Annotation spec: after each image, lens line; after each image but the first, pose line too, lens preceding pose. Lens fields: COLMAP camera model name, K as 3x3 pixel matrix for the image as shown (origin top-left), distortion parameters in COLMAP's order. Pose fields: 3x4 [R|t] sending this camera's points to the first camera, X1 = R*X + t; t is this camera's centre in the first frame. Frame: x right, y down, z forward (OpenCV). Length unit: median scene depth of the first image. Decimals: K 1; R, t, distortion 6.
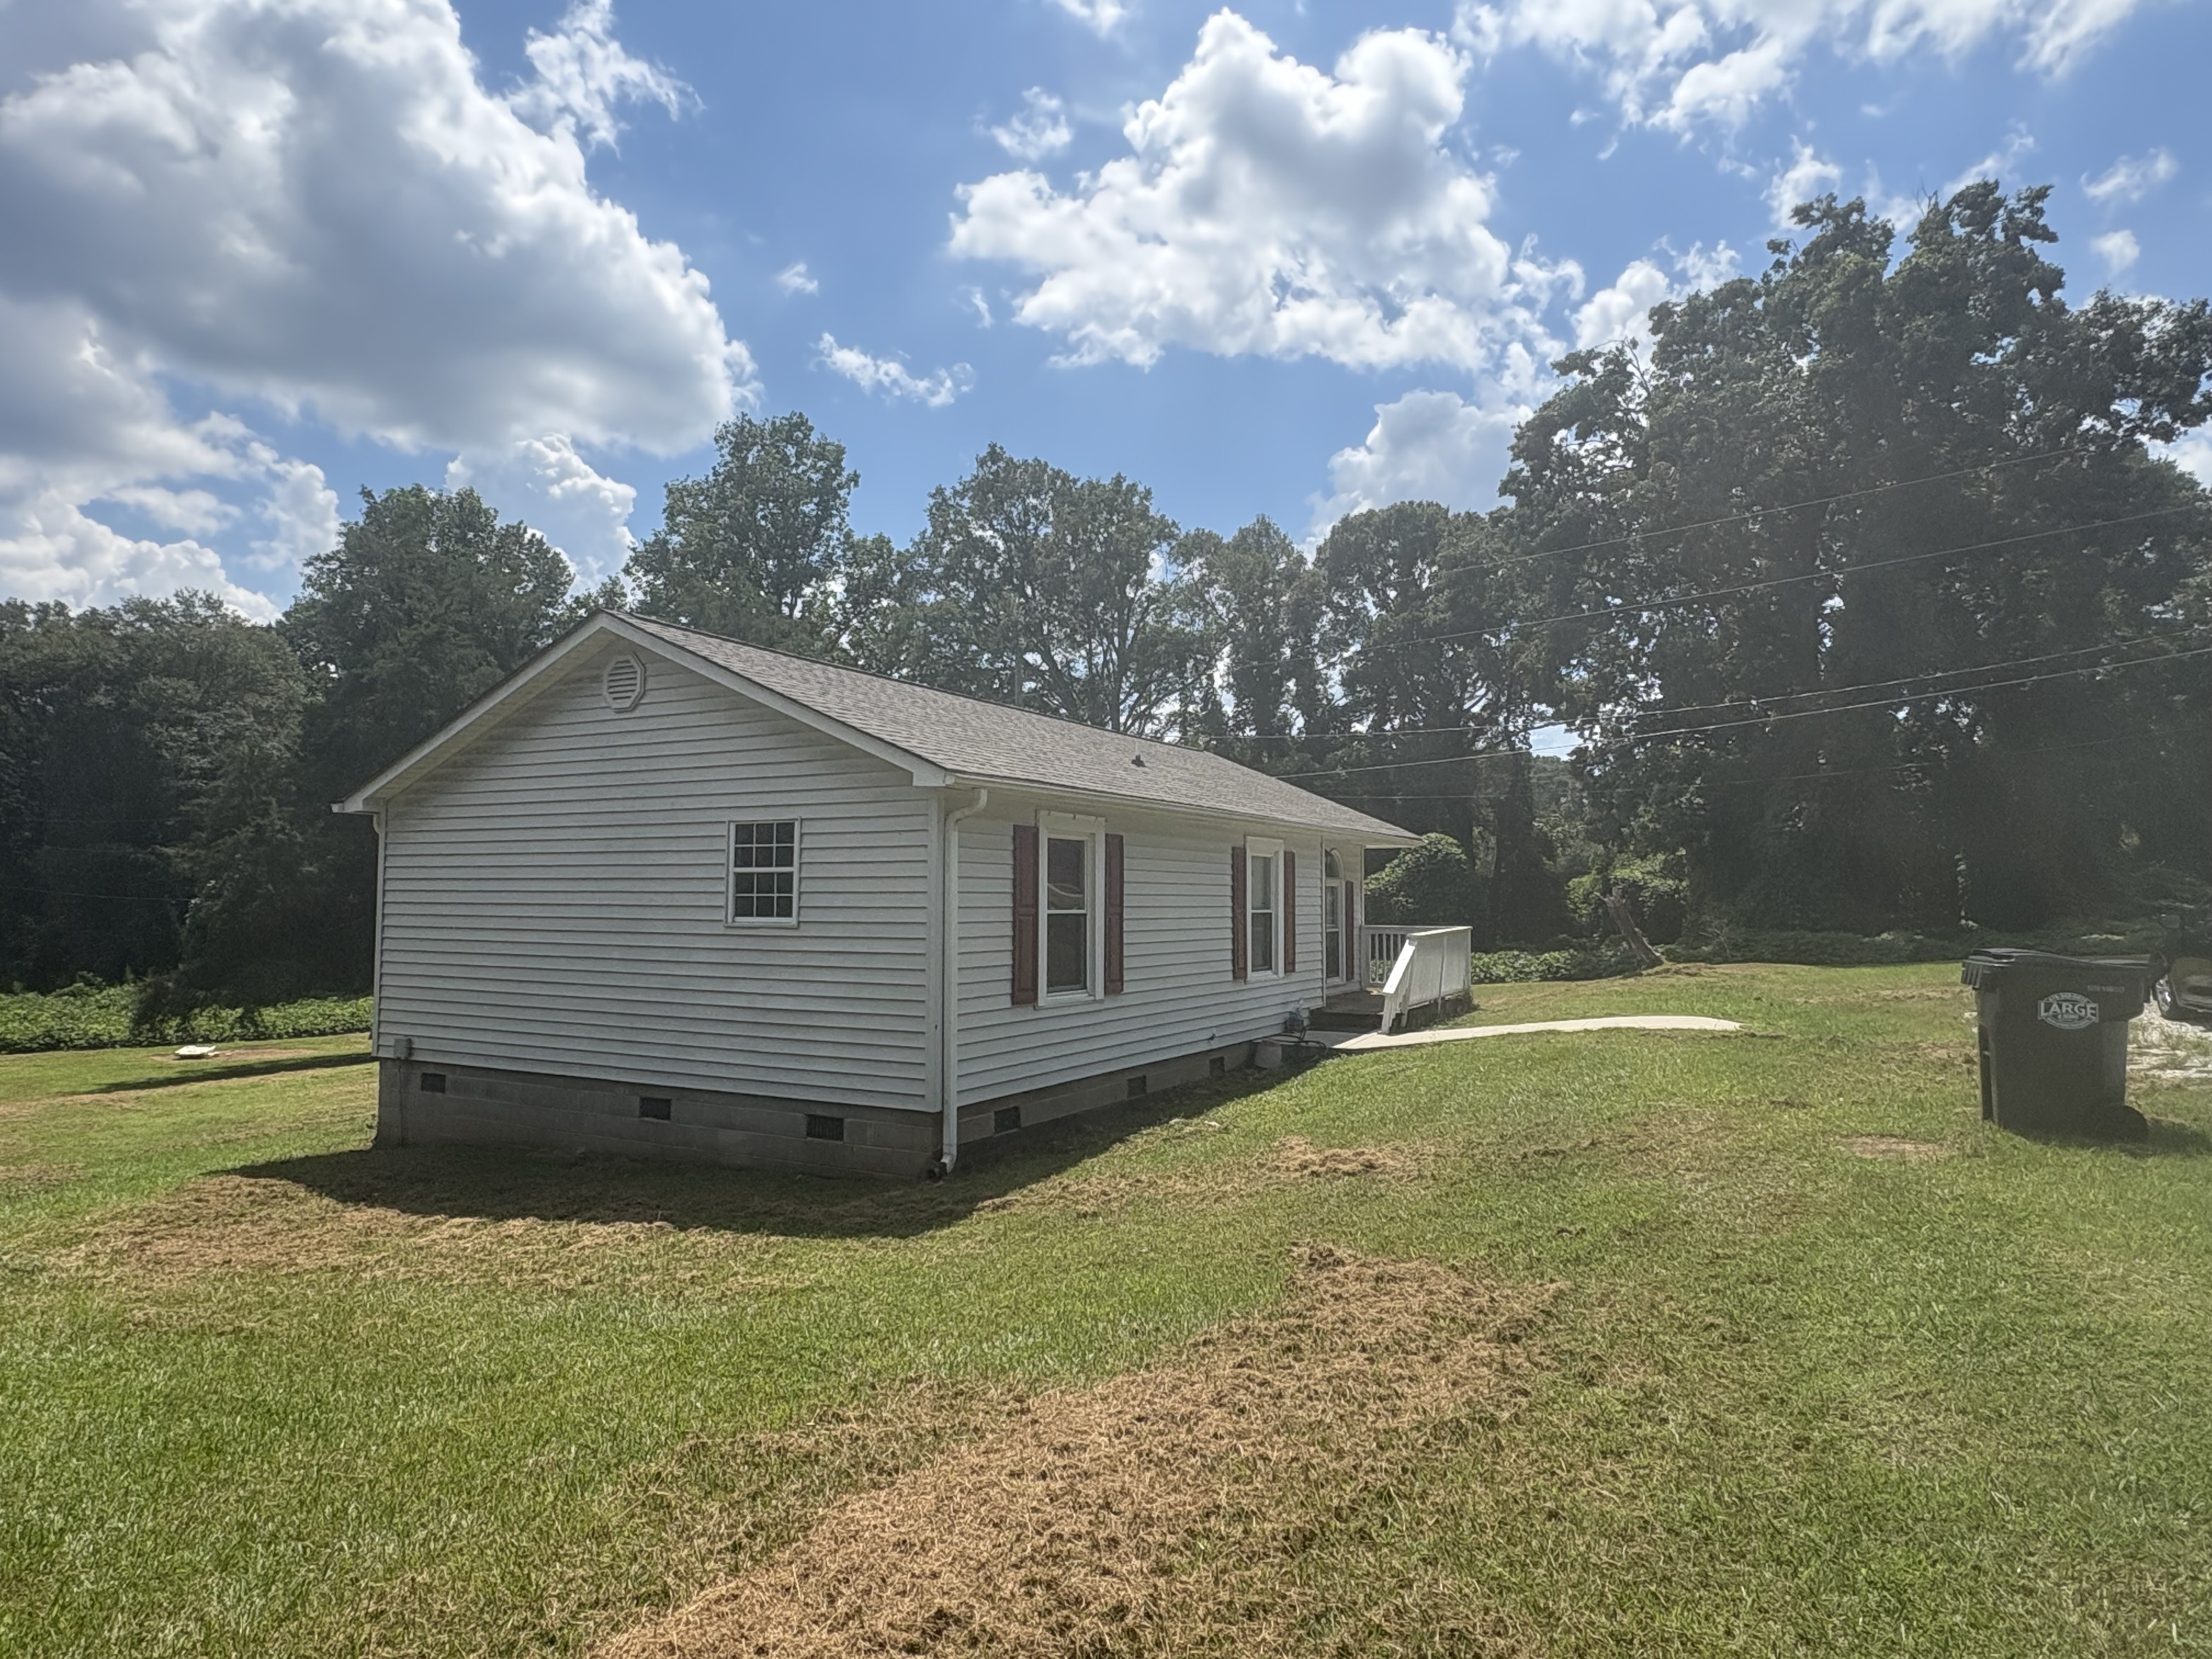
lens RADIAL K [[1336.3, 0, 1066.5], [0, 1336.3, 903.4], [0, 0, 1]] dist [-0.003614, 0.000107]
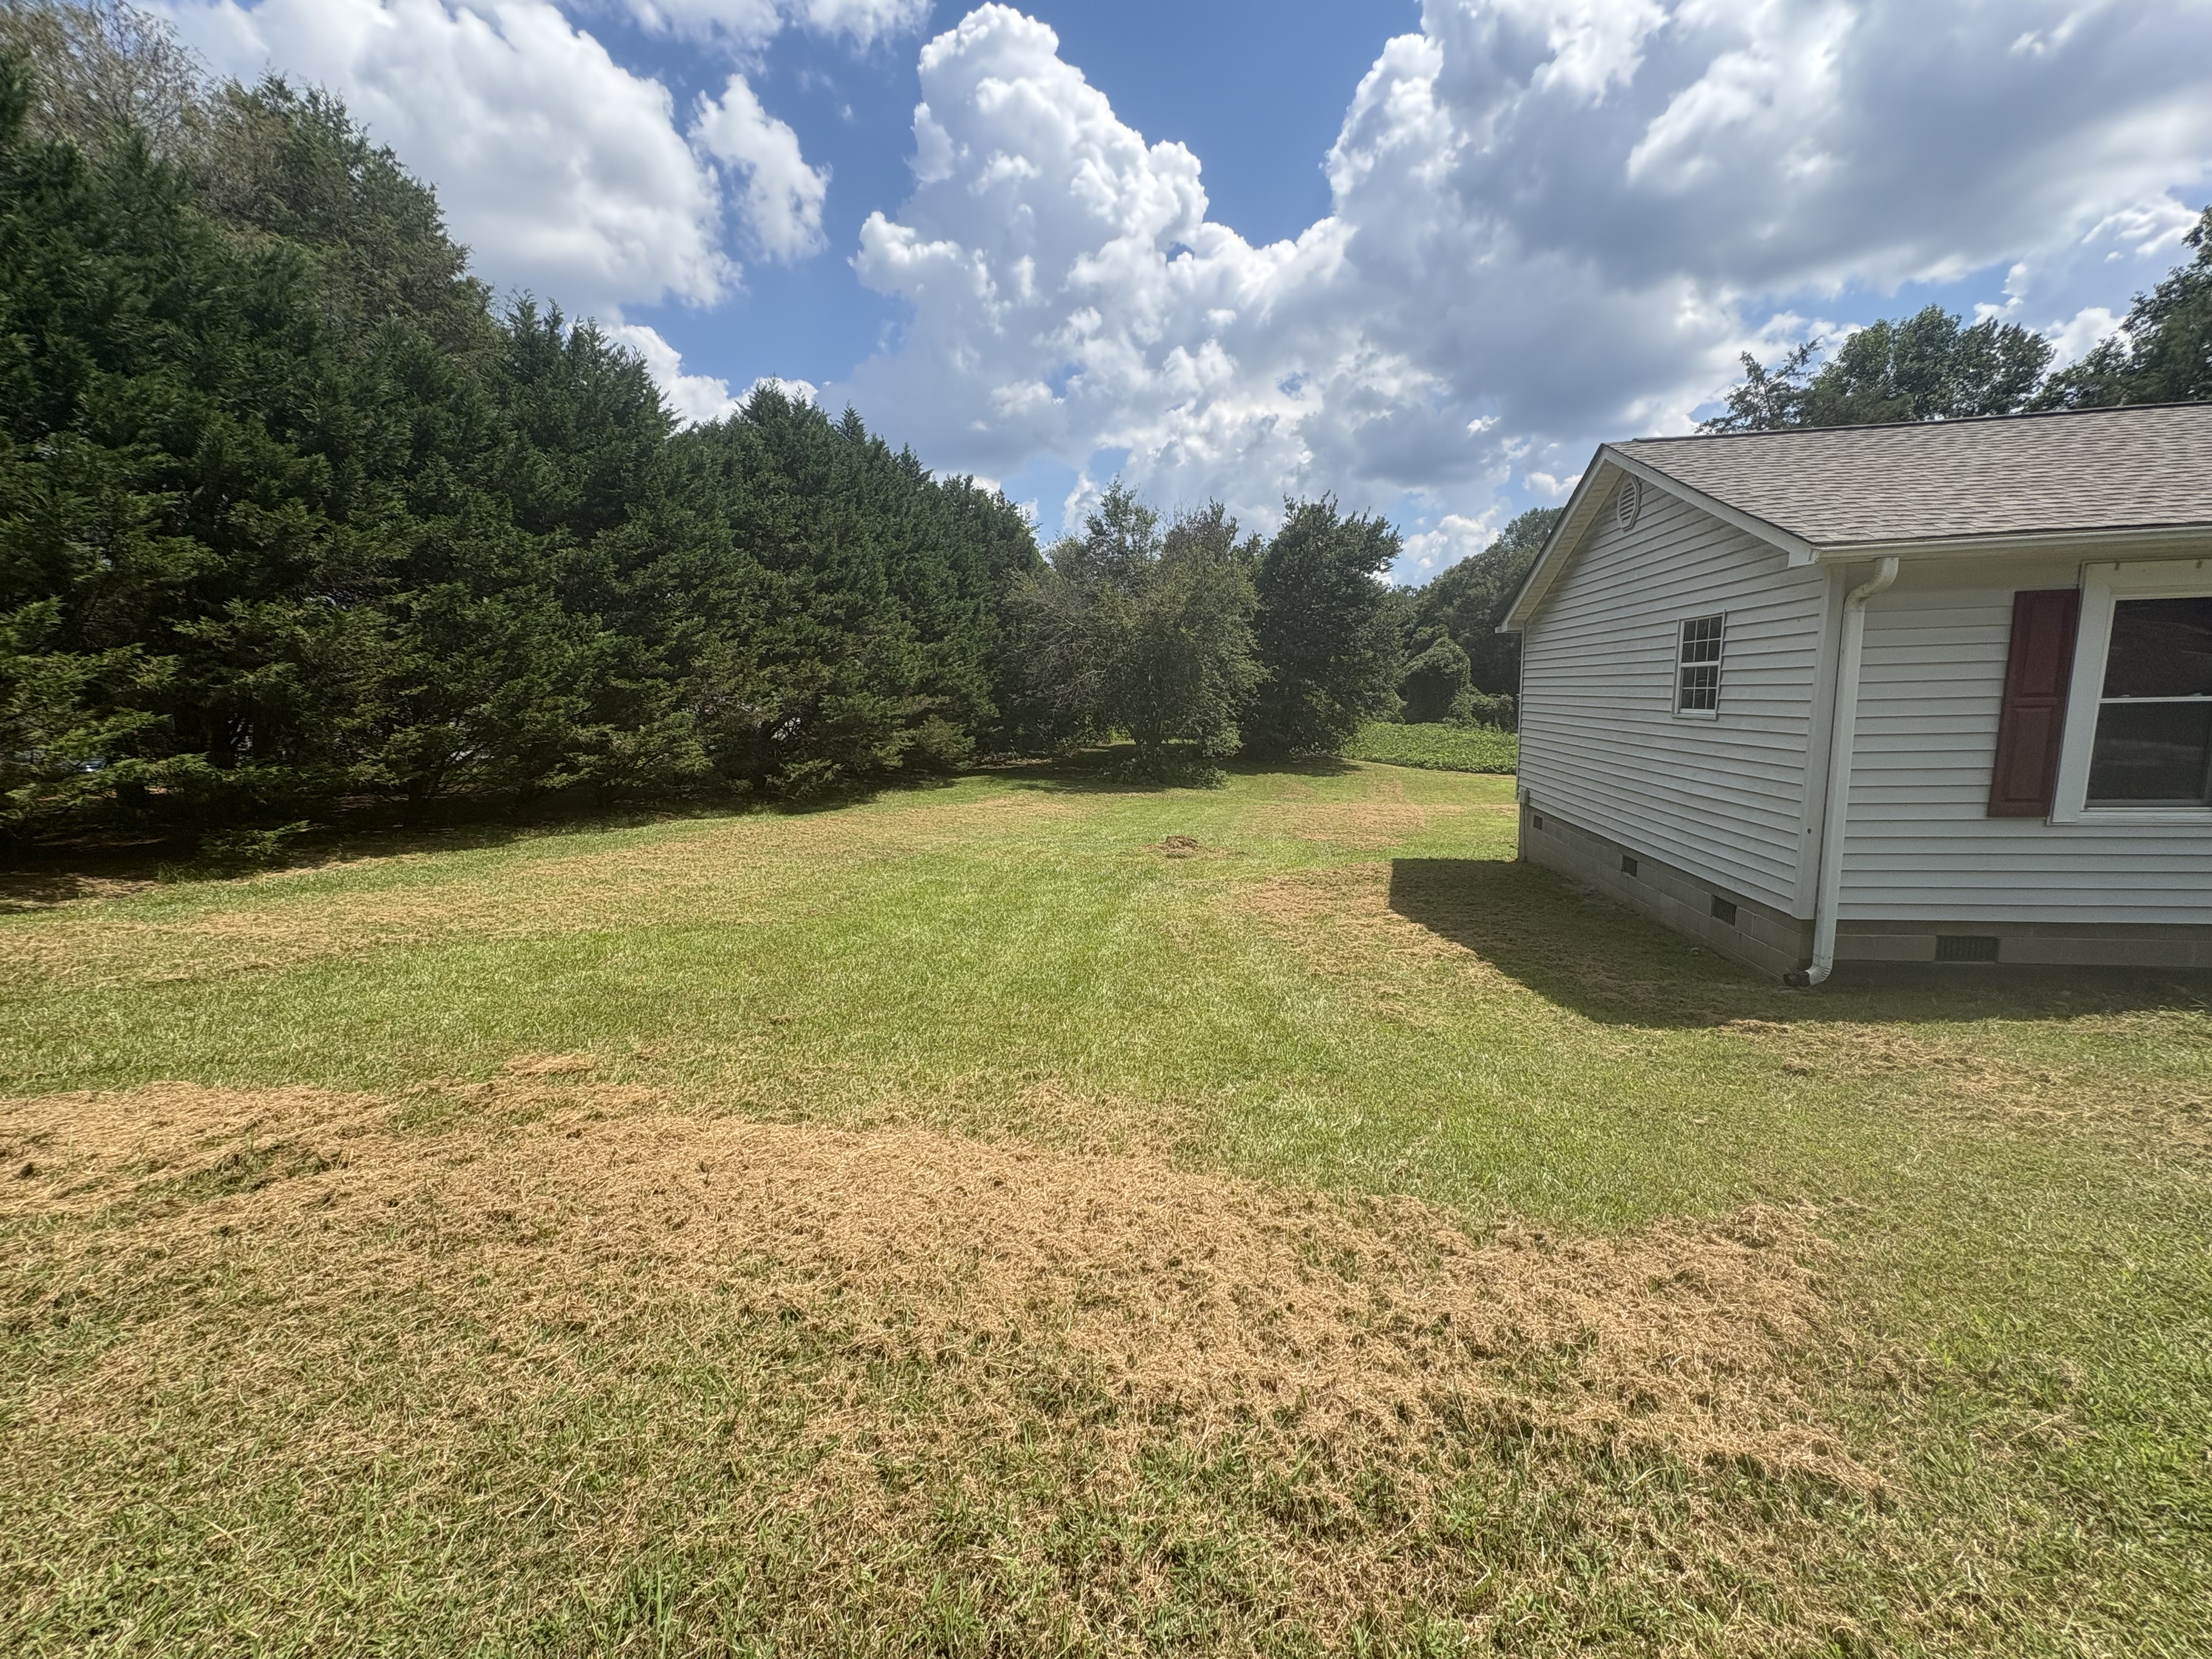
lens RADIAL K [[873.7, 0, 1106.0], [0, 873.7, 829.5], [0, 0, 1]] dist [0.000728, 0.000038]
pose [[0.345944, 0.128614, -0.929398, 0.206126], [0.028256, 0.988683, 0.147336, -0.008195], [0.937829, -0.077231, 0.338395, 0.232753]]
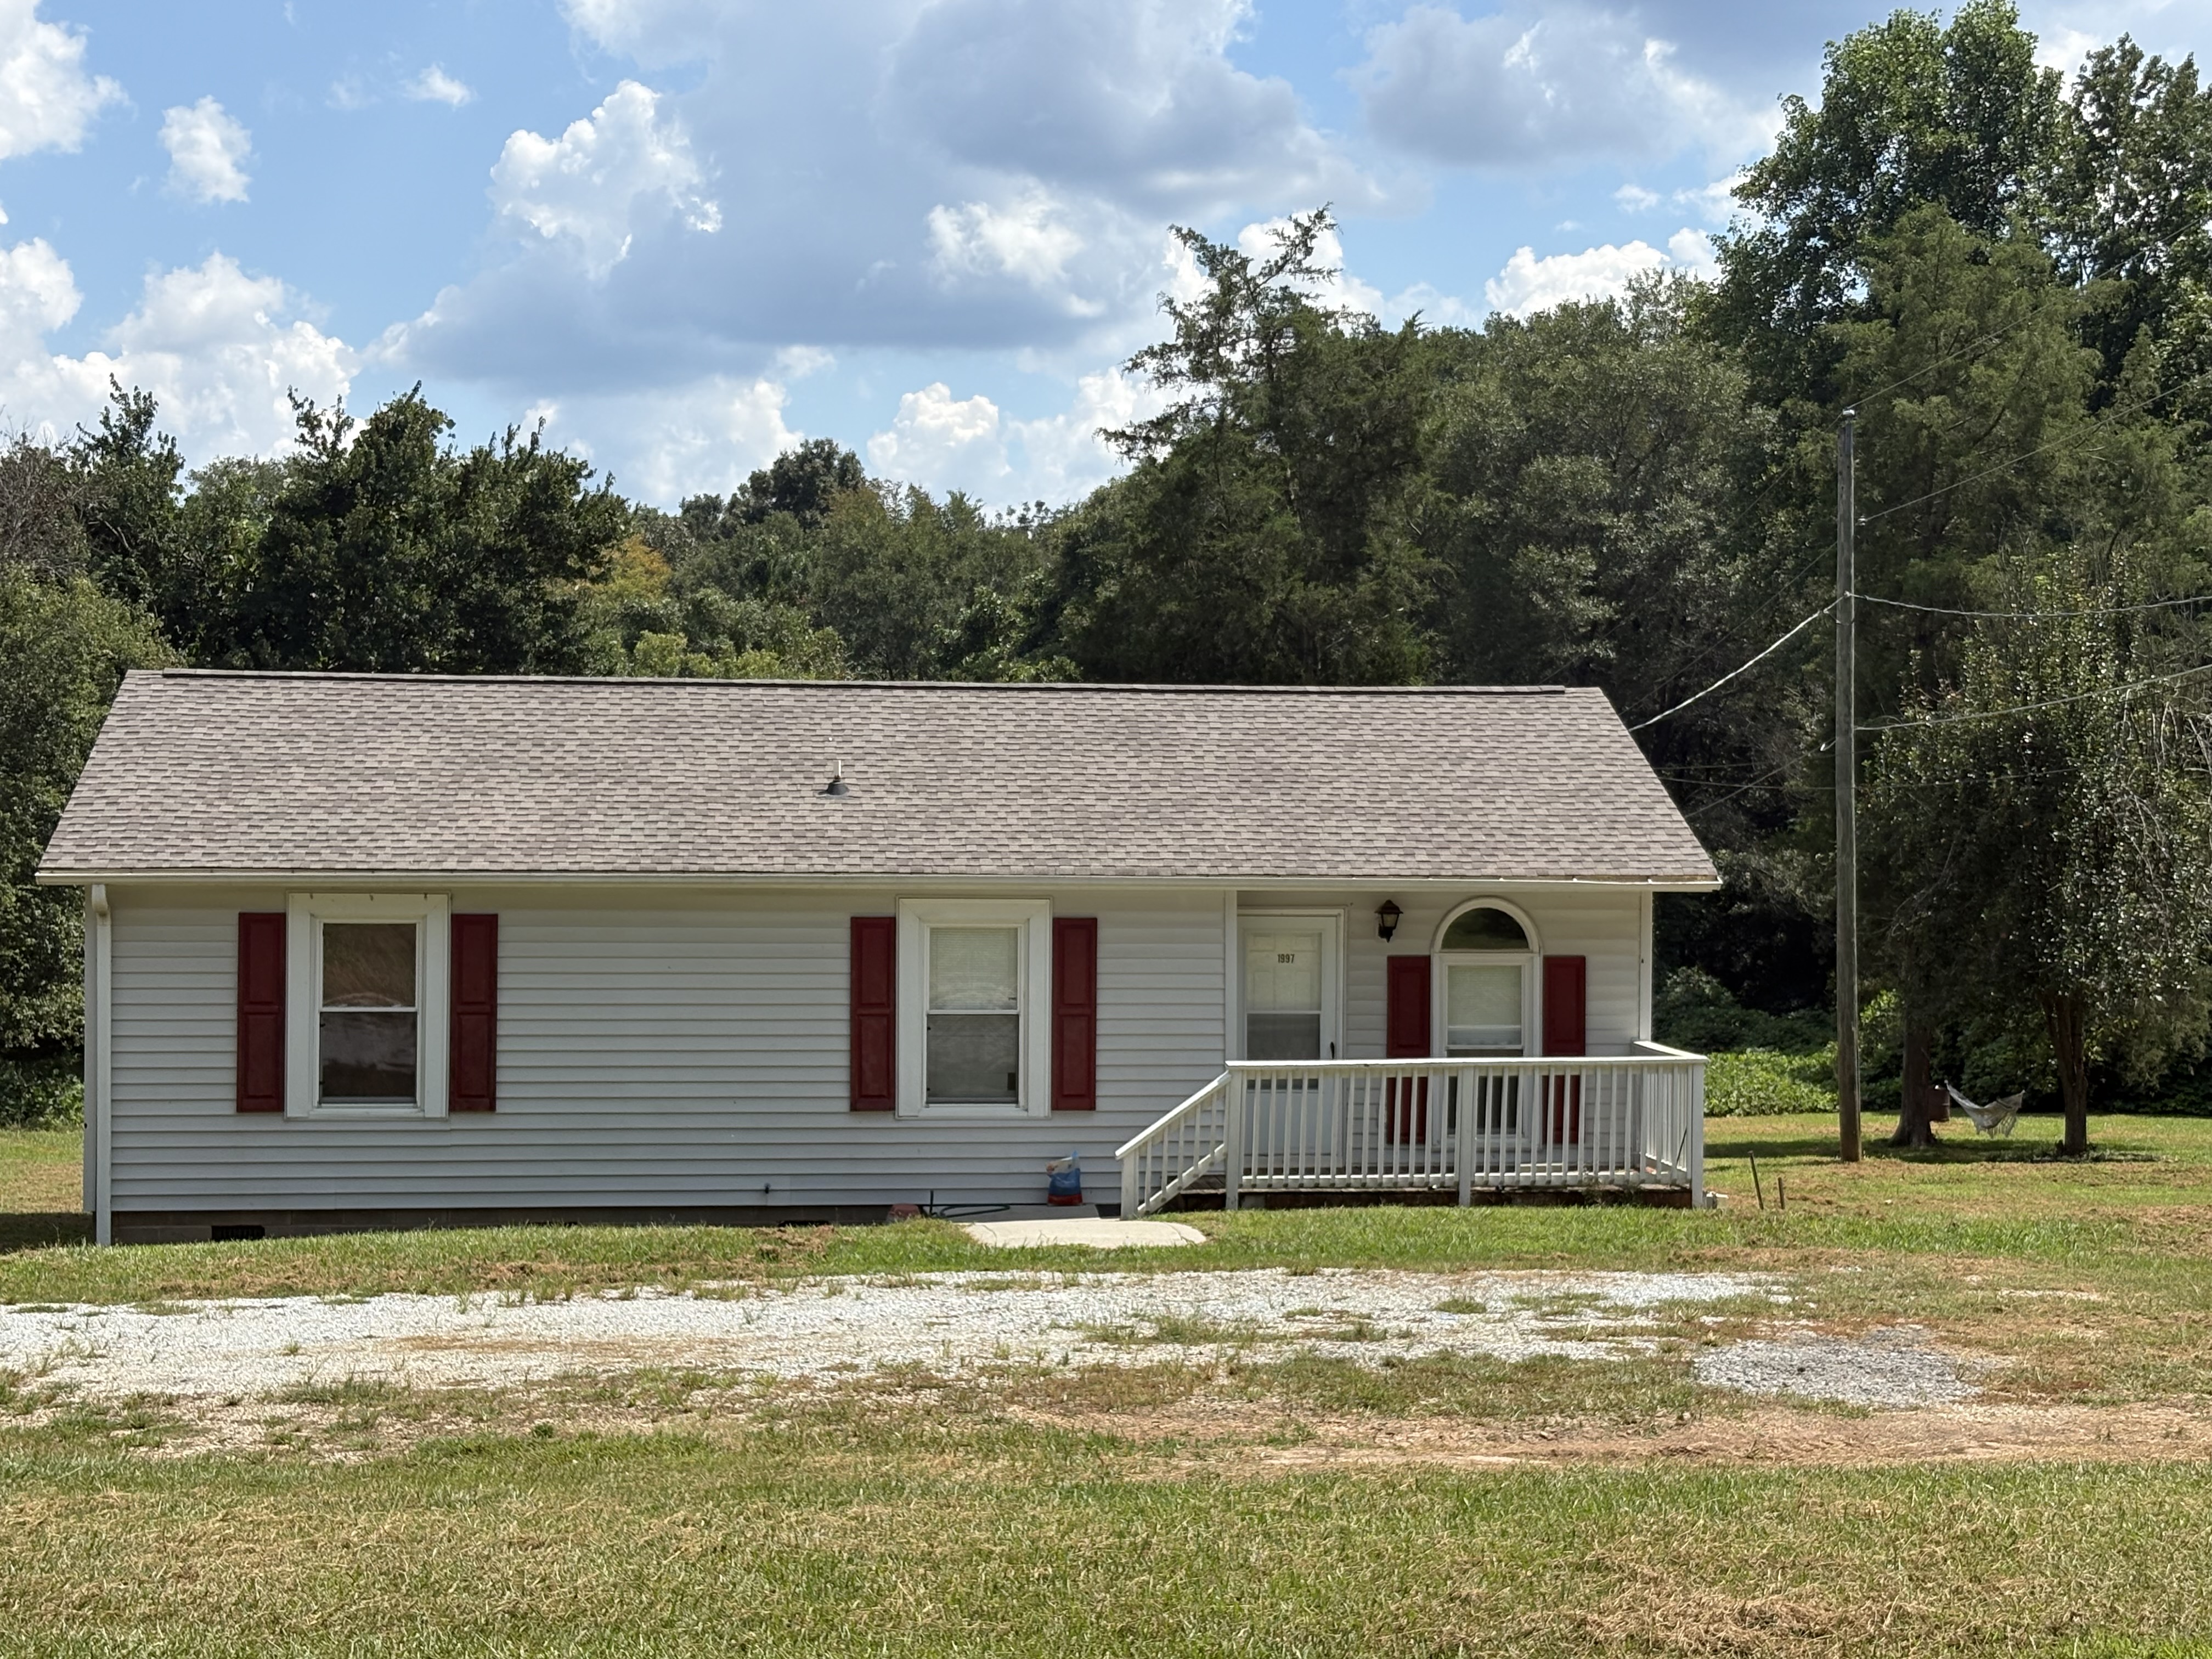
lens RADIAL K [[3467.5, 0, 1068.4], [0, 3467.5, 834.5], [0, 0, 1]] dist [0.263199, -1.274040]
pose [[0.577017, 0.008511, -0.816688, 1.622765], [-0.006841, 0.999961, 0.005587, -0.094156], [0.816703, 0.002363, 0.577053, 0.064213]]
